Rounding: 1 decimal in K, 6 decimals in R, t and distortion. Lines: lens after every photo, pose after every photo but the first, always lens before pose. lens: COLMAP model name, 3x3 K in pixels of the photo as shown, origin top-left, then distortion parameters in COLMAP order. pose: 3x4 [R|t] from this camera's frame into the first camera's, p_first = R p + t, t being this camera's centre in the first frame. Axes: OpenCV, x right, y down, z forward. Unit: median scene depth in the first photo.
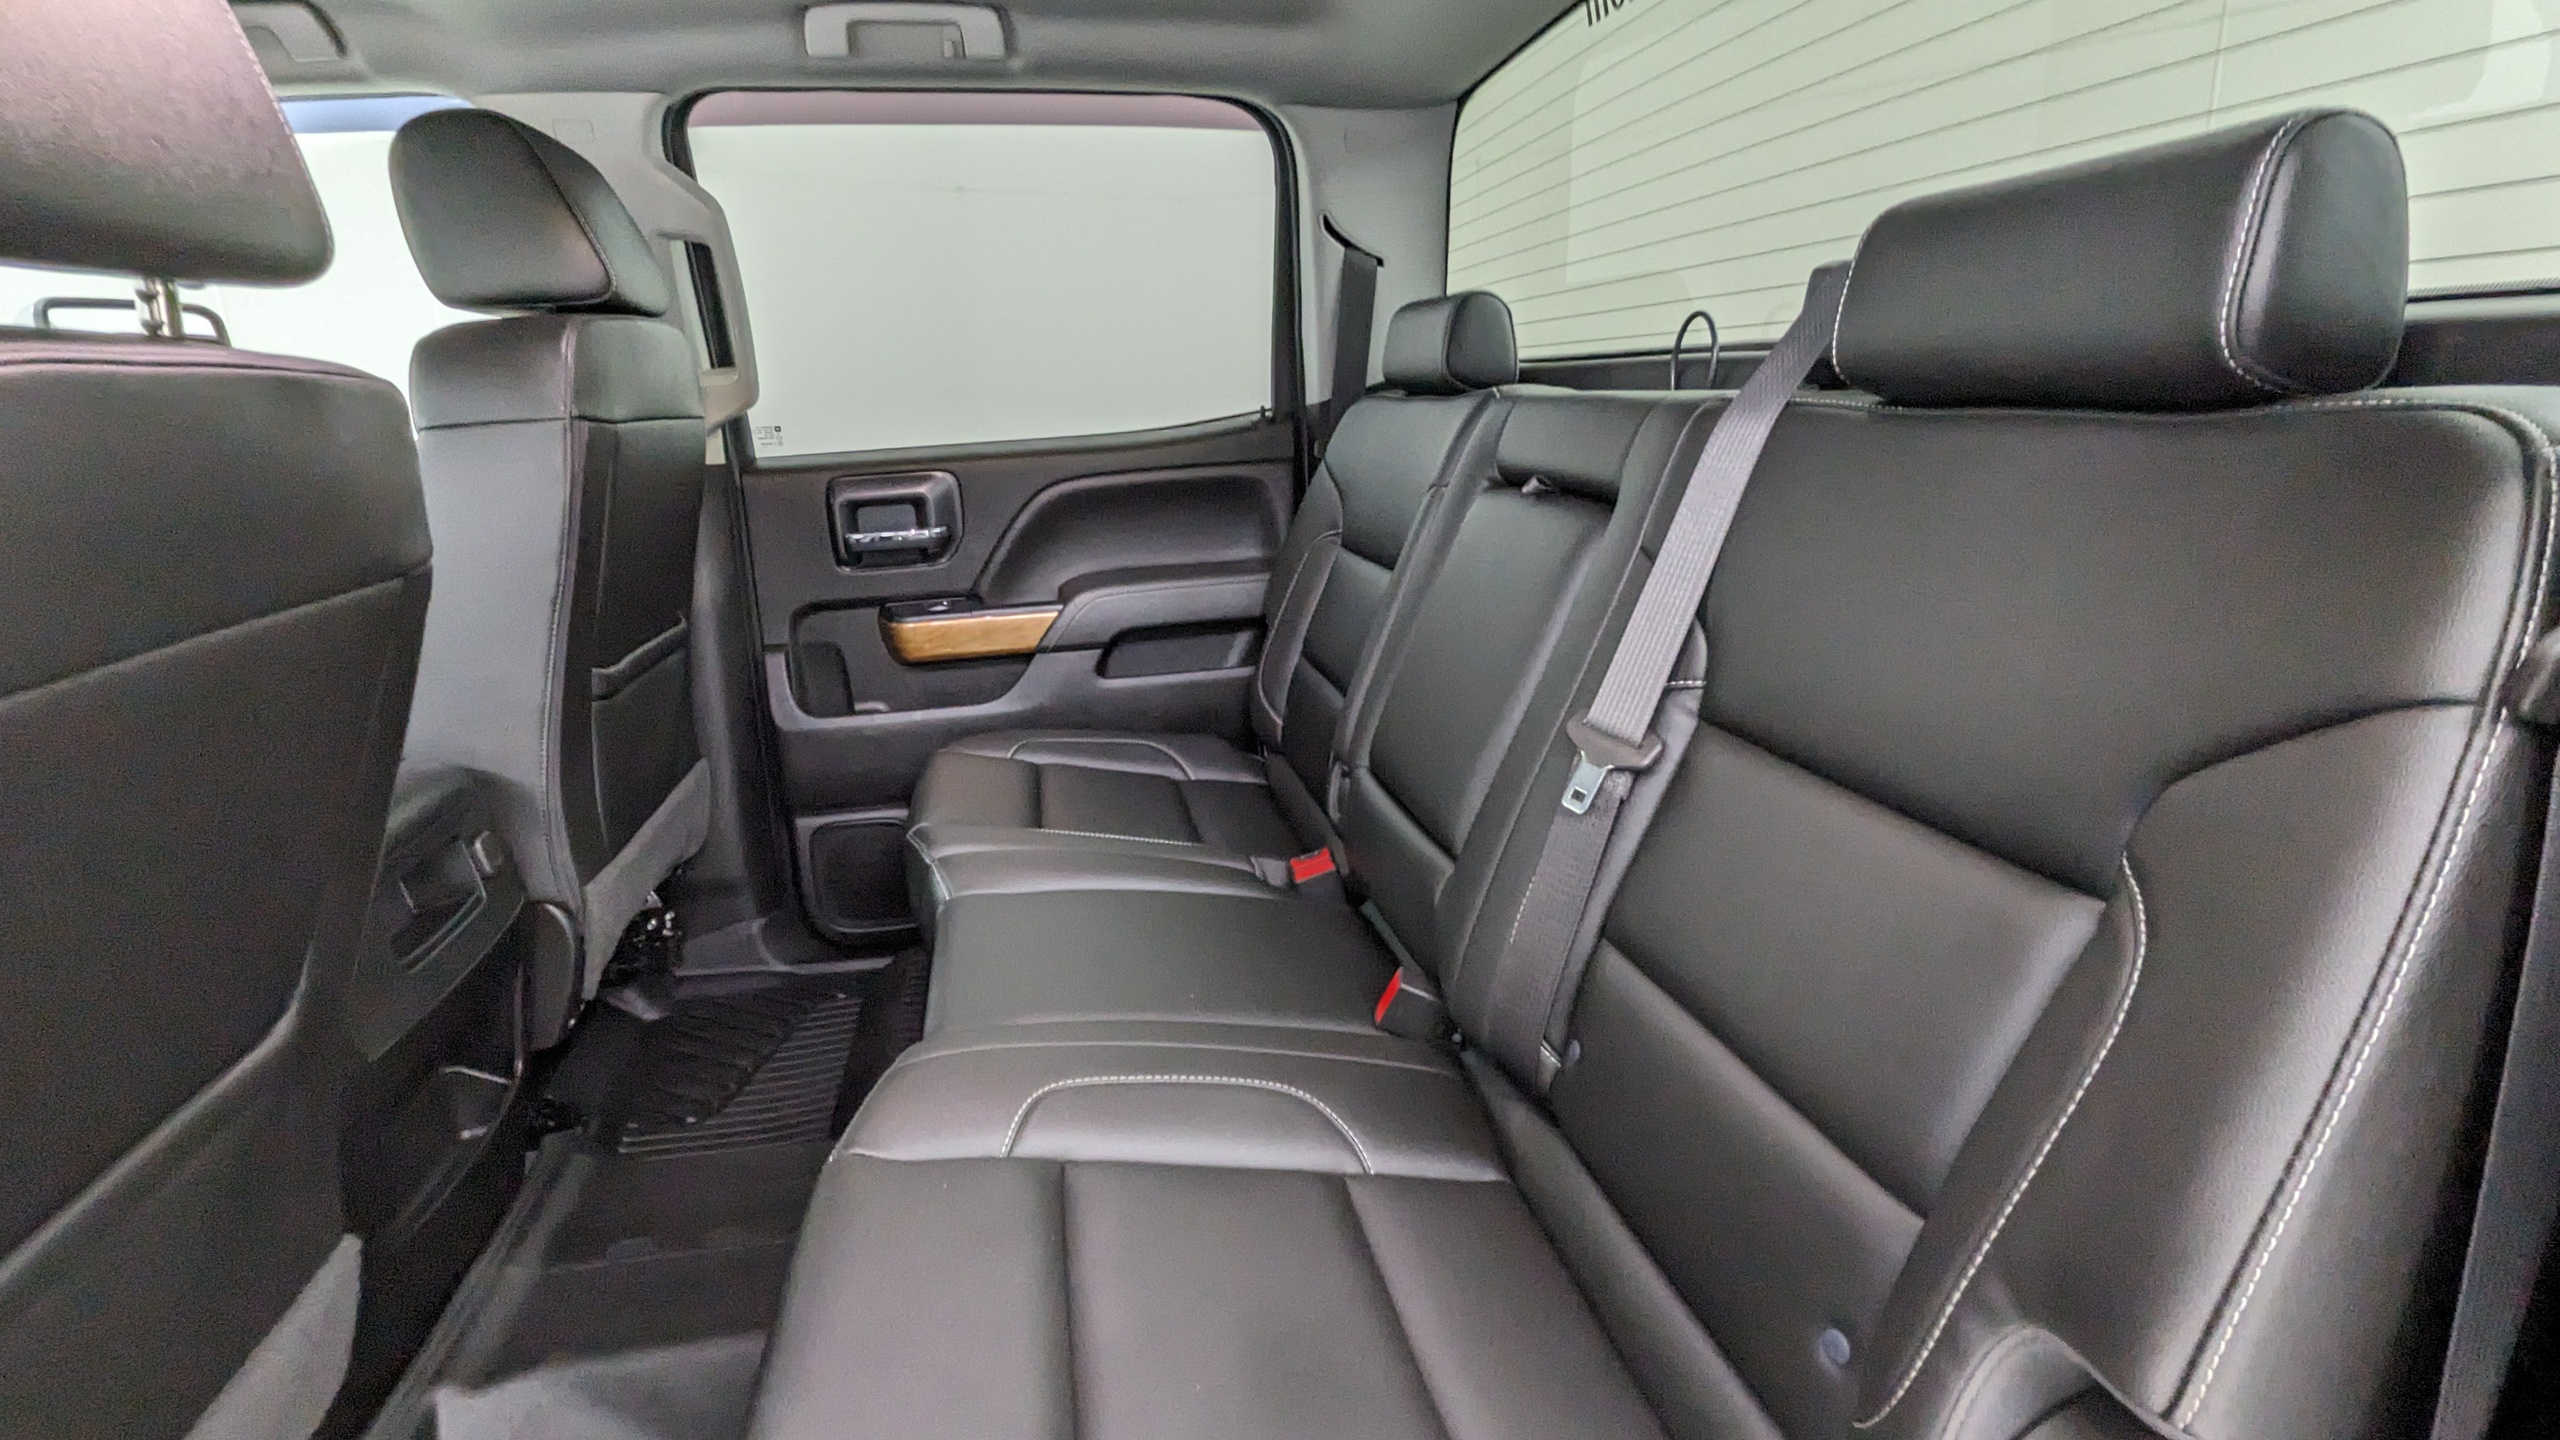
lens RADIAL K [[1222.7, 0, 1280.0], [0, 1222.7, 720.0], [0, 0, 1]] dist [-0.008804, -0.000139]
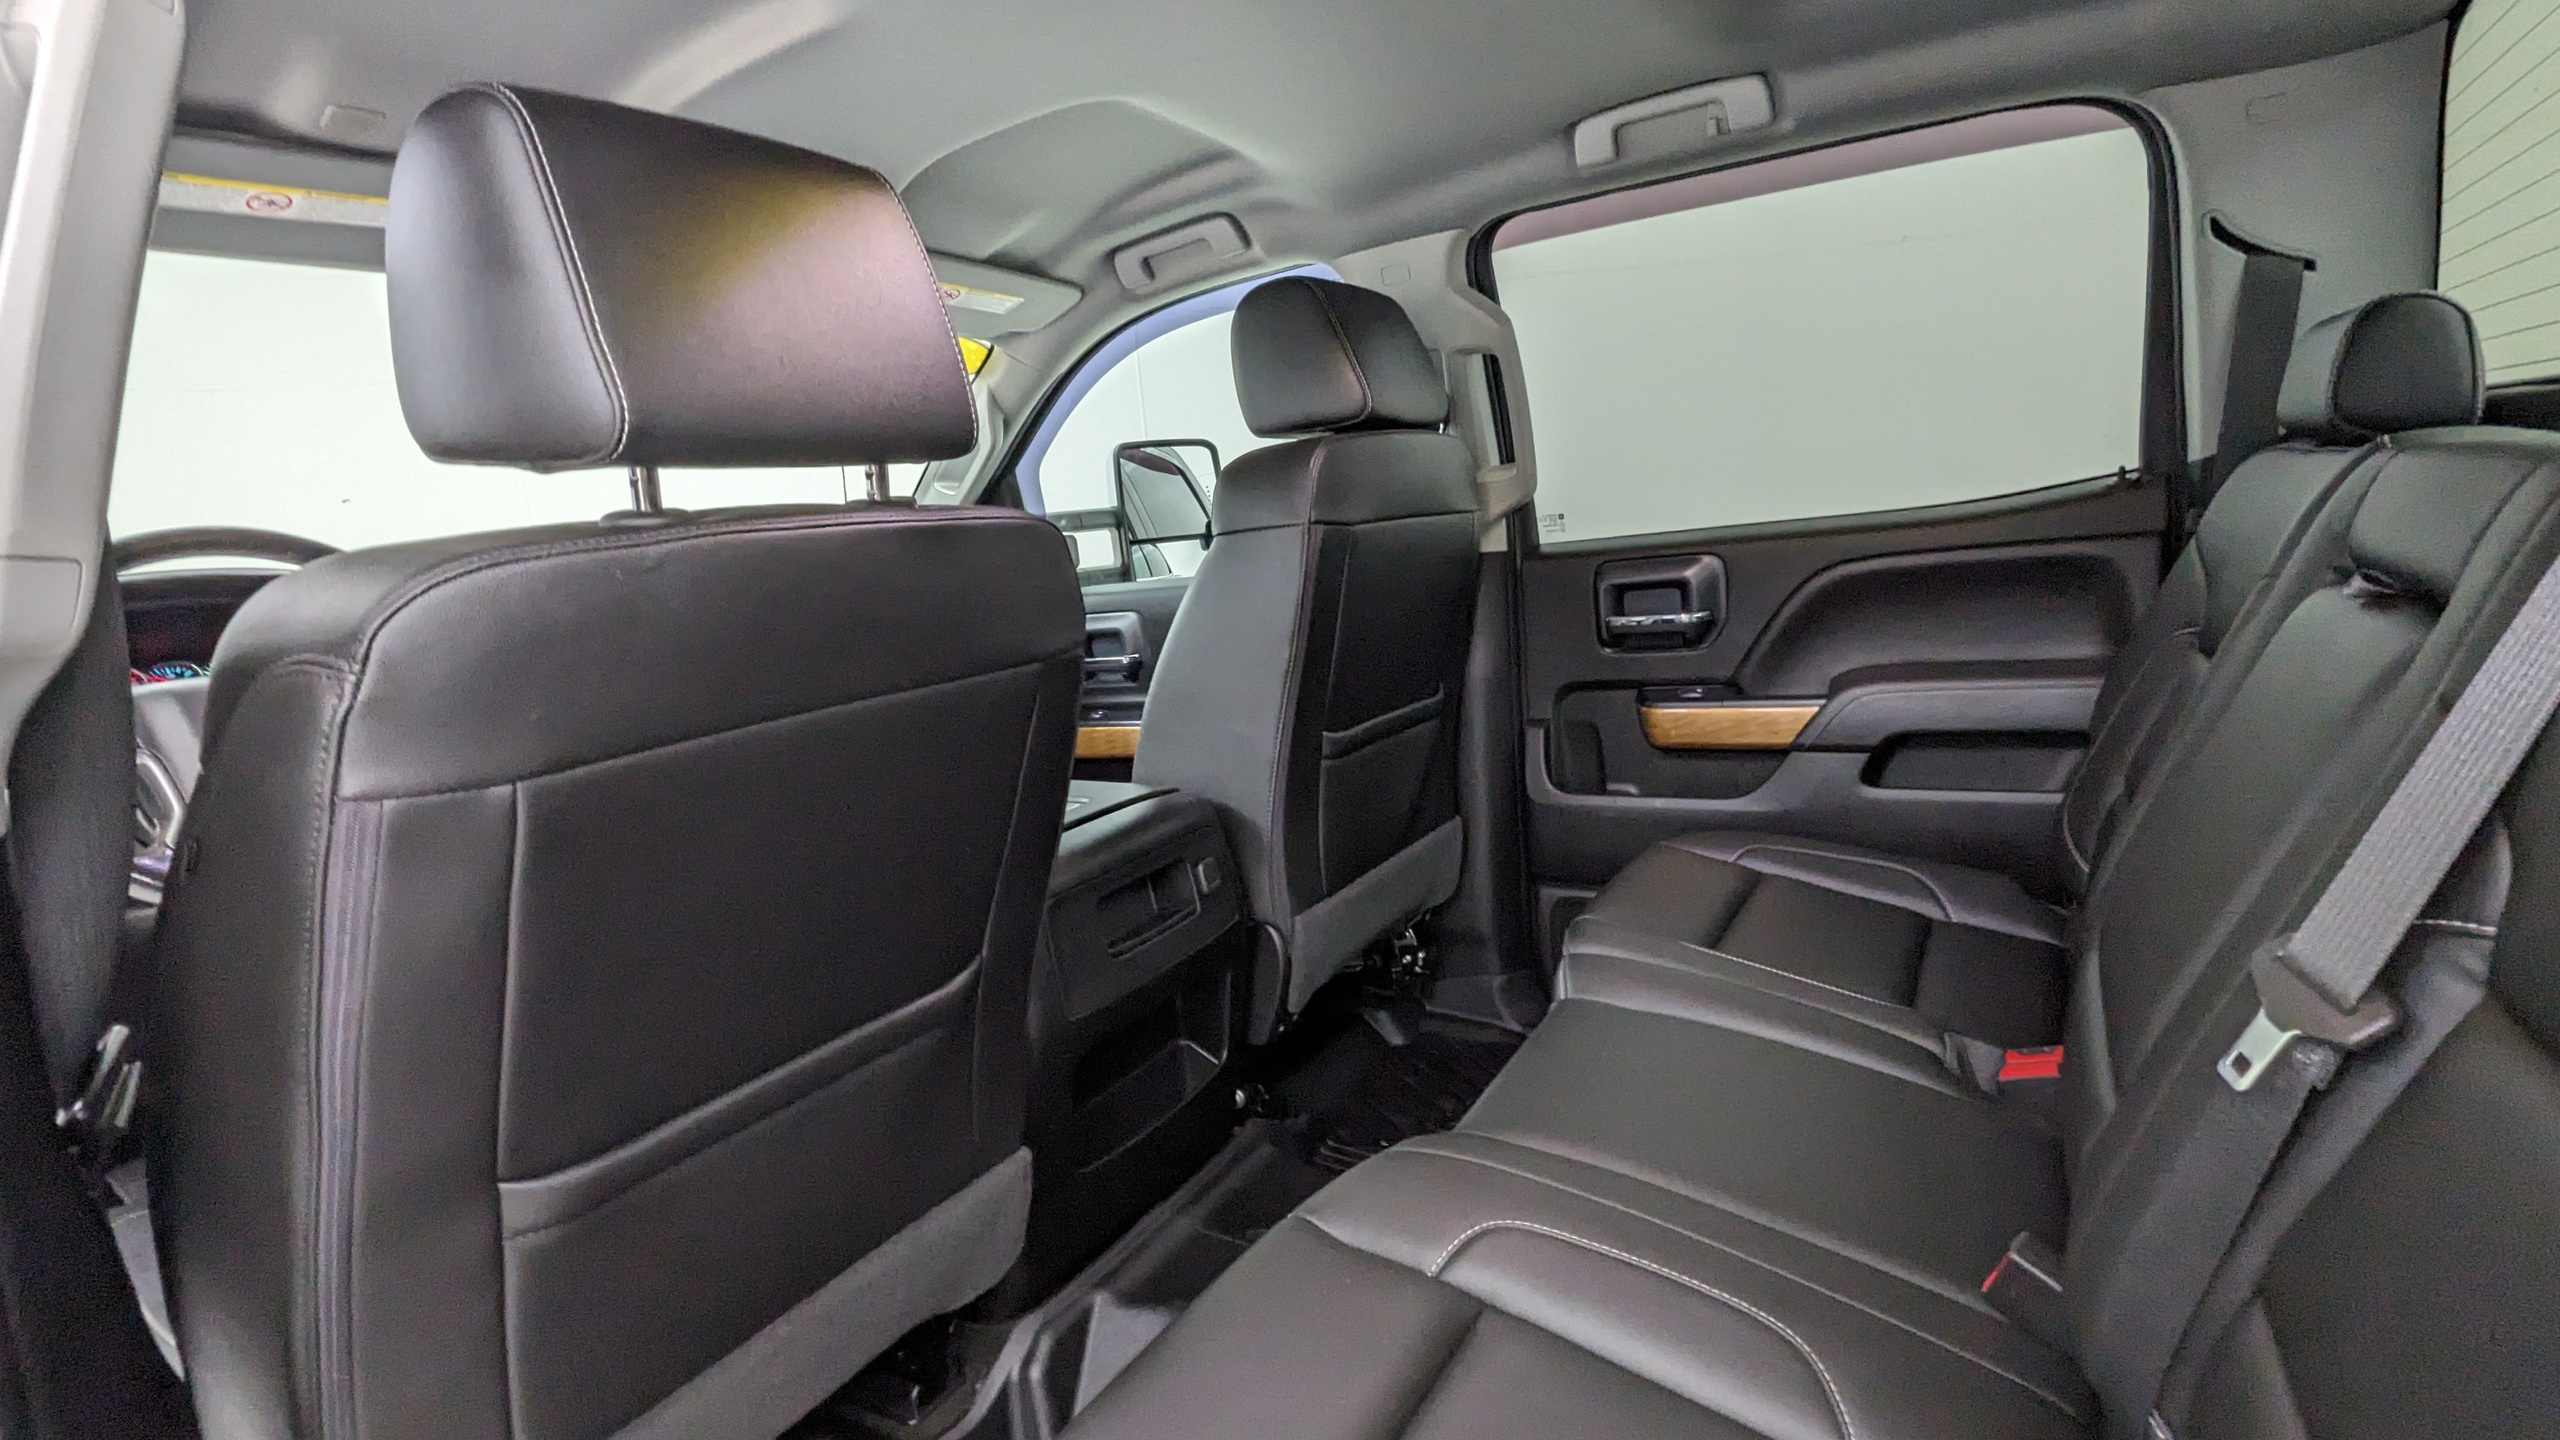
lens RADIAL K [[1222.7, 0, 1280.0], [0, 1222.7, 720.0], [0, 0, 1]] dist [-0.008804, -0.000139]
pose [[0.734575, 0.078412, -0.673982, 0.139780], [-0.114357, 0.993398, -0.009064, -0.027381], [0.668822, 0.083732, 0.738692, 0.074786]]
